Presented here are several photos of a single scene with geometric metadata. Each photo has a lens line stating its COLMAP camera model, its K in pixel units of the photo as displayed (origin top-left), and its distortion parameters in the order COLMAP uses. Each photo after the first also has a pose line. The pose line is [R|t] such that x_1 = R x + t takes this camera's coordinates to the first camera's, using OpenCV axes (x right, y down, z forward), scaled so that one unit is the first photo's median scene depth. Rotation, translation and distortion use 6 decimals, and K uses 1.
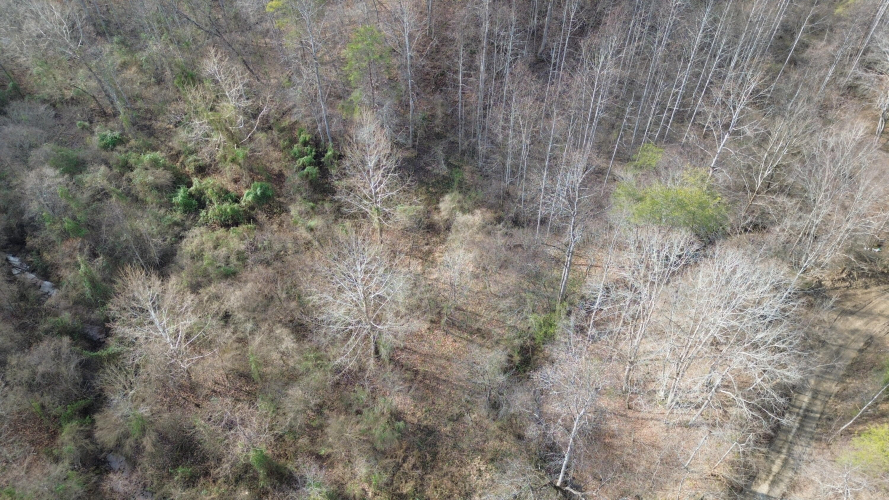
lens RADIAL K [[625.6, 0, 442.2], [0, 625.6, 249.7], [0, 0, 1]] dist [0.087005, -0.084141]
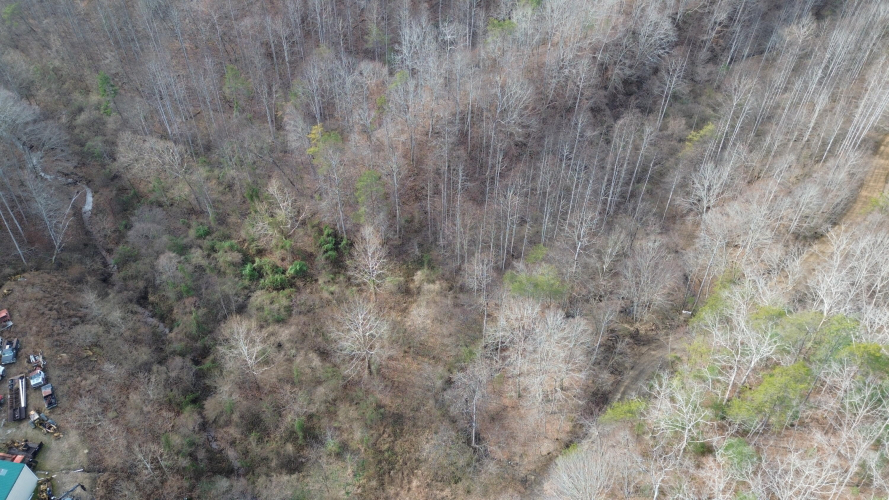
lens RADIAL K [[625.6, 0, 442.2], [0, 625.6, 249.7], [0, 0, 1]] dist [0.087005, -0.084141]
pose [[0.999812, 0.014075, -0.013307, 0.089068], [-0.015171, 0.996158, -0.086253, -0.007607], [0.012042, 0.086438, 0.996184, -0.572049]]
